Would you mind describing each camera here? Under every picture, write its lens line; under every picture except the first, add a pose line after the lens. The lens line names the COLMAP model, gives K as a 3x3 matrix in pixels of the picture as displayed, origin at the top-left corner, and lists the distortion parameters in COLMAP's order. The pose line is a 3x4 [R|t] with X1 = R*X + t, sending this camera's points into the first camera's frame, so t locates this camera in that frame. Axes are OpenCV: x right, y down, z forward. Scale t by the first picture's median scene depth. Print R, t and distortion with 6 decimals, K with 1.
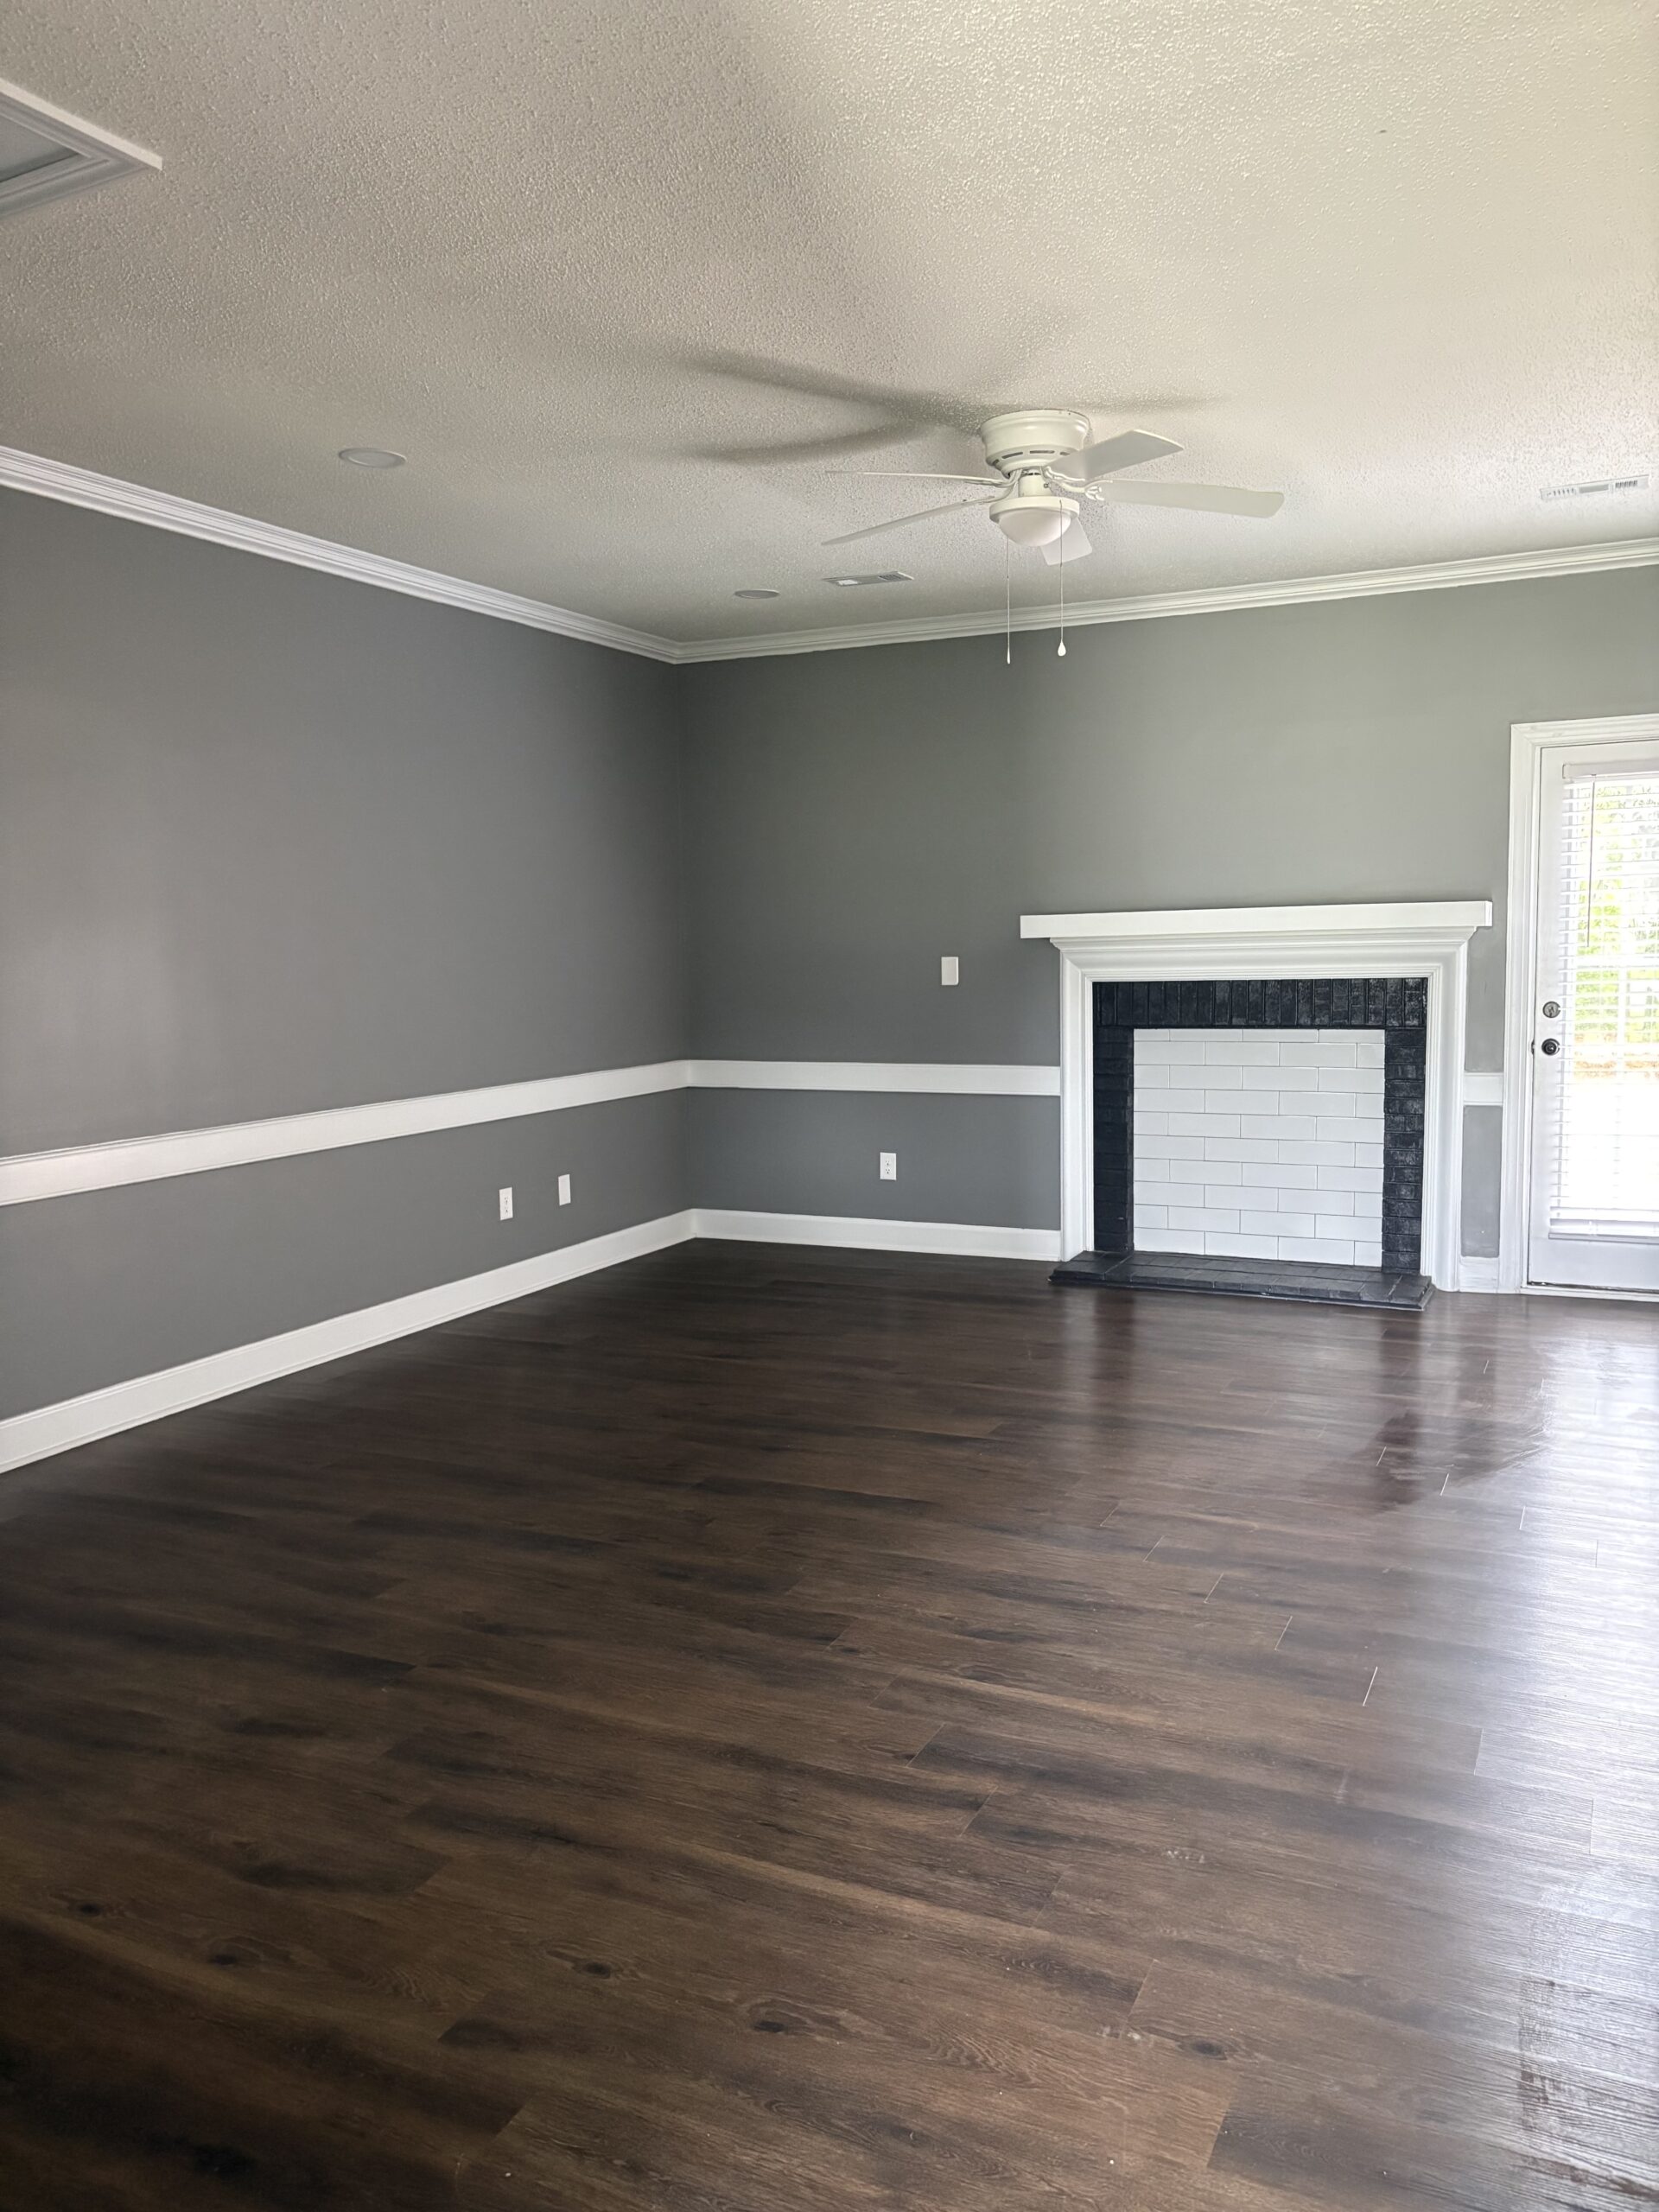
lens RADIAL K [[1689.3, 0, 839.7], [0, 1689.3, 1124.5], [0, 0, 1]] dist [-0.011225, -0.002762]
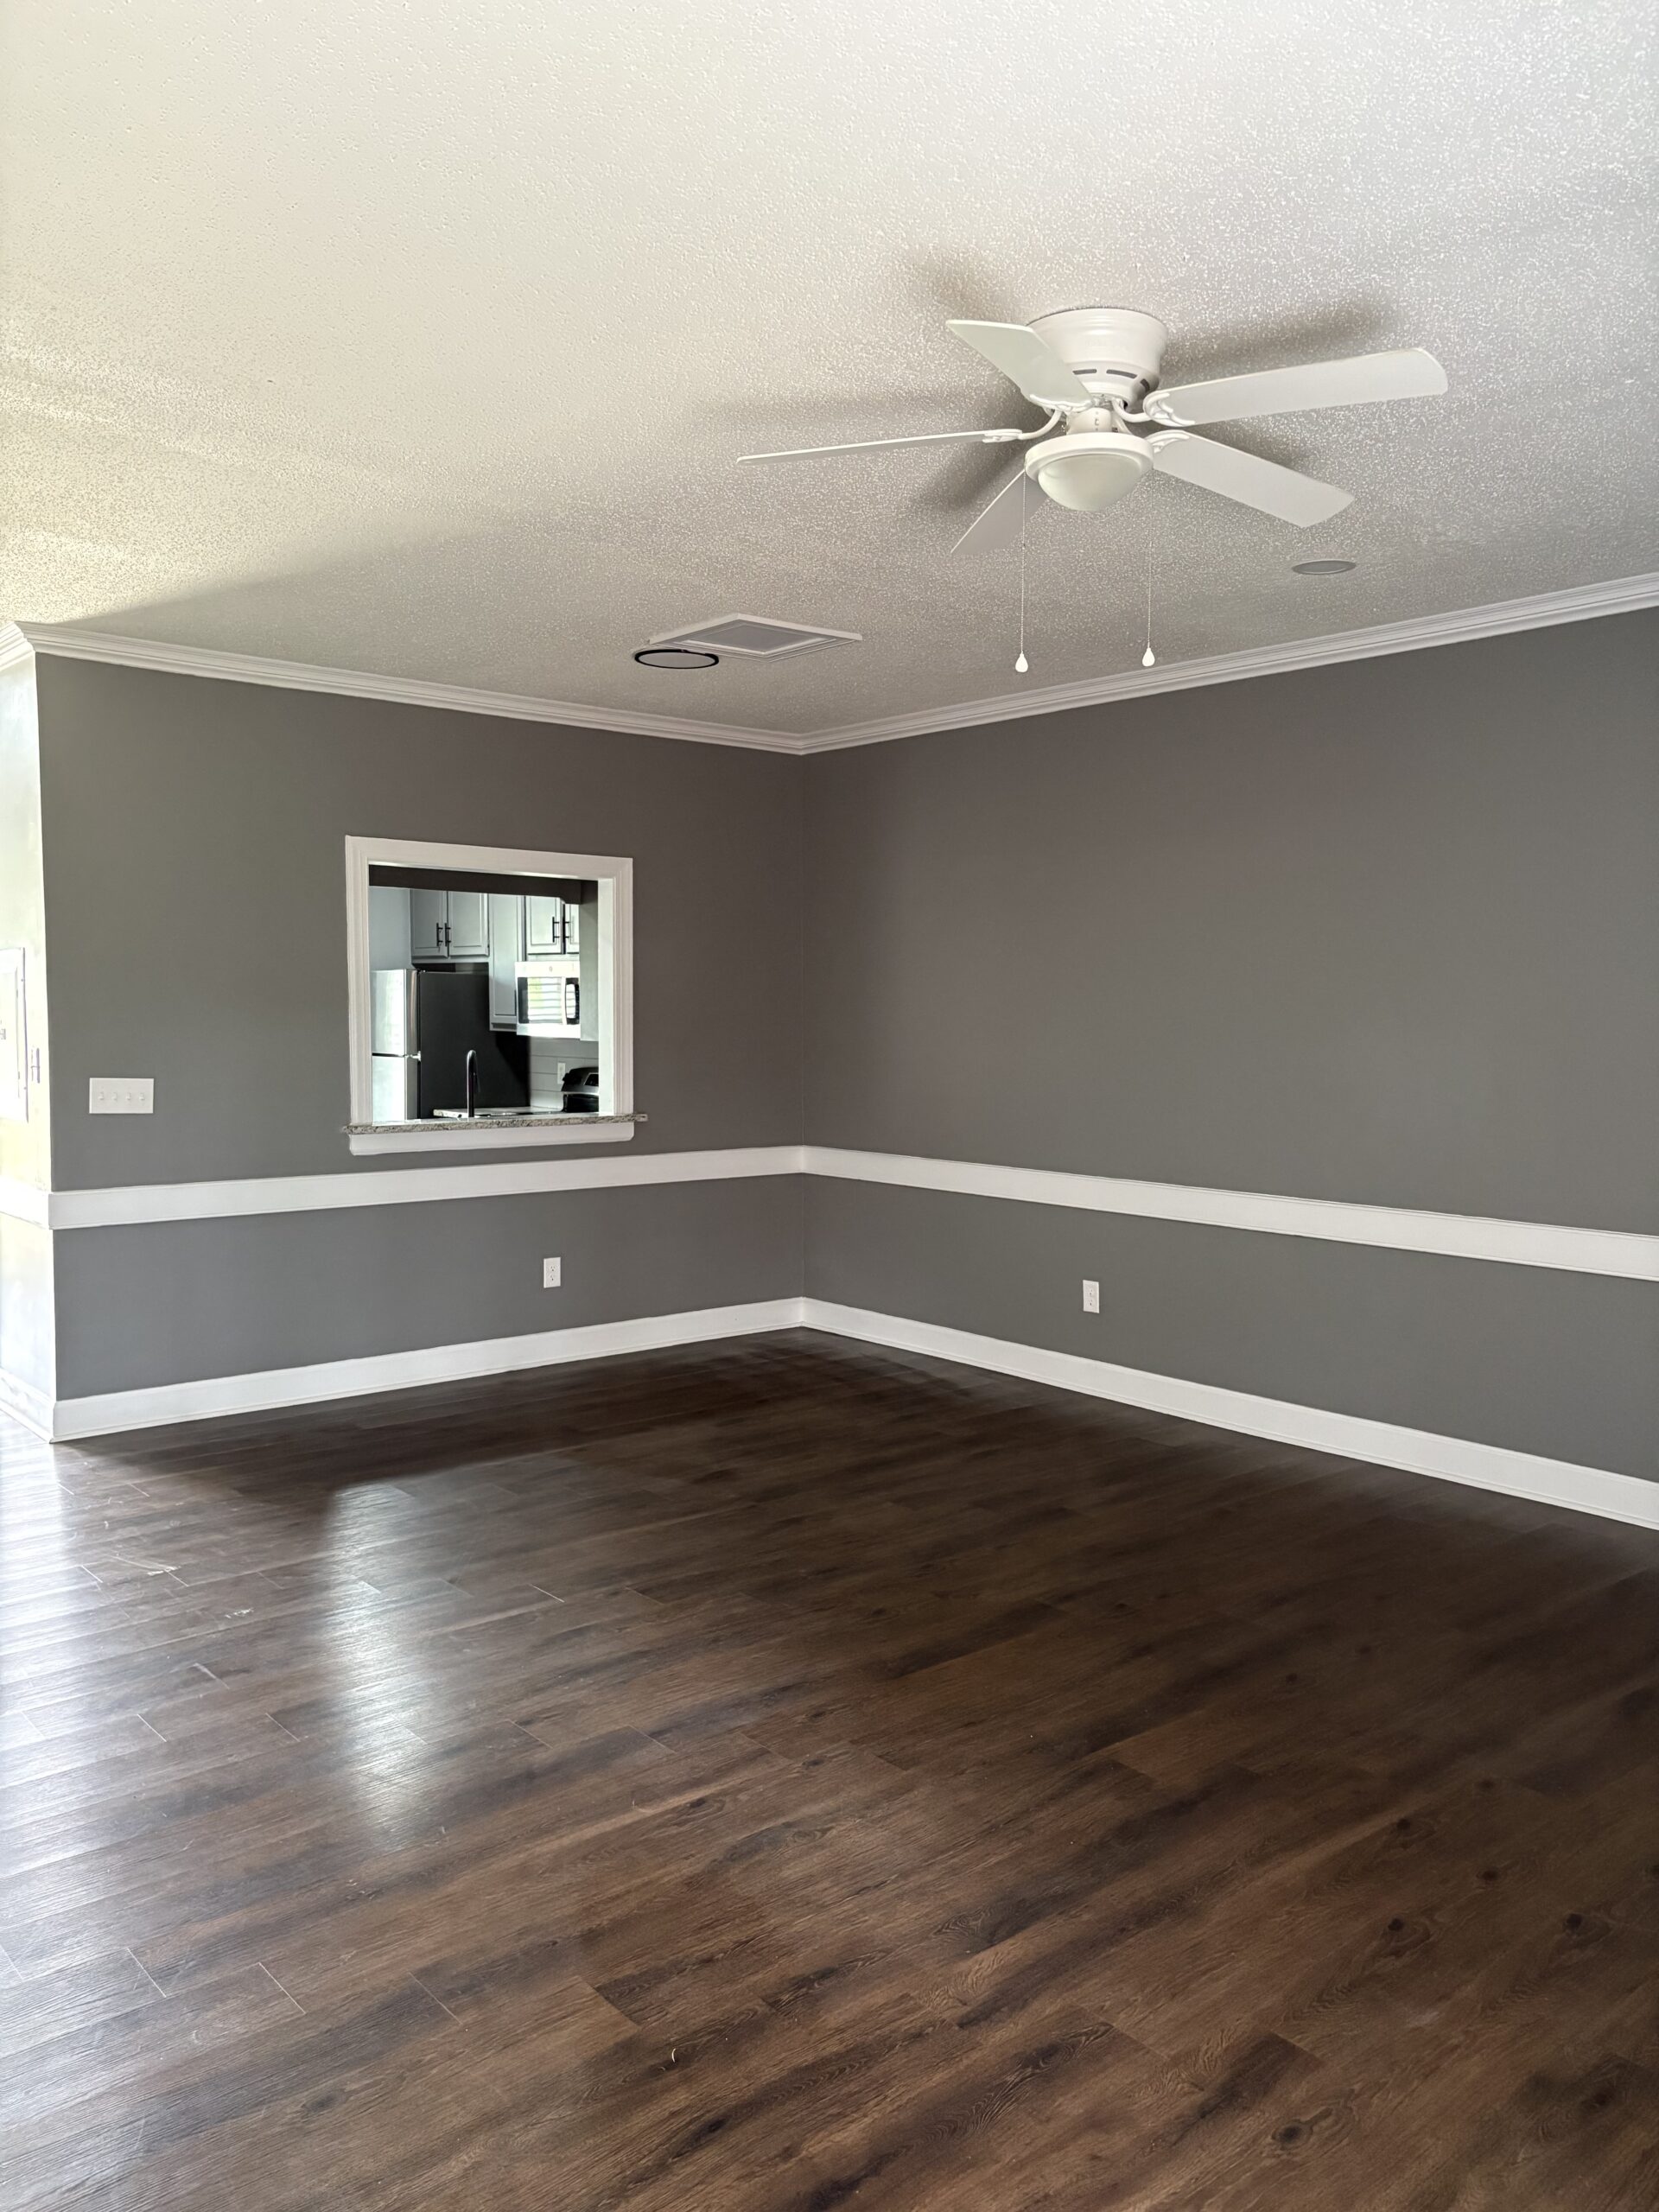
lens RADIAL K [[1689.3, 0, 829.3], [0, 1689.3, 1106.2], [0, 0, 1]] dist [-0.011225, -0.002762]
pose [[-0.398384, 0.081708, -0.913572, 0.591356], [-0.111495, 0.984324, 0.136656, -0.133962], [0.910417, 0.156300, -0.383029, 0.866565]]
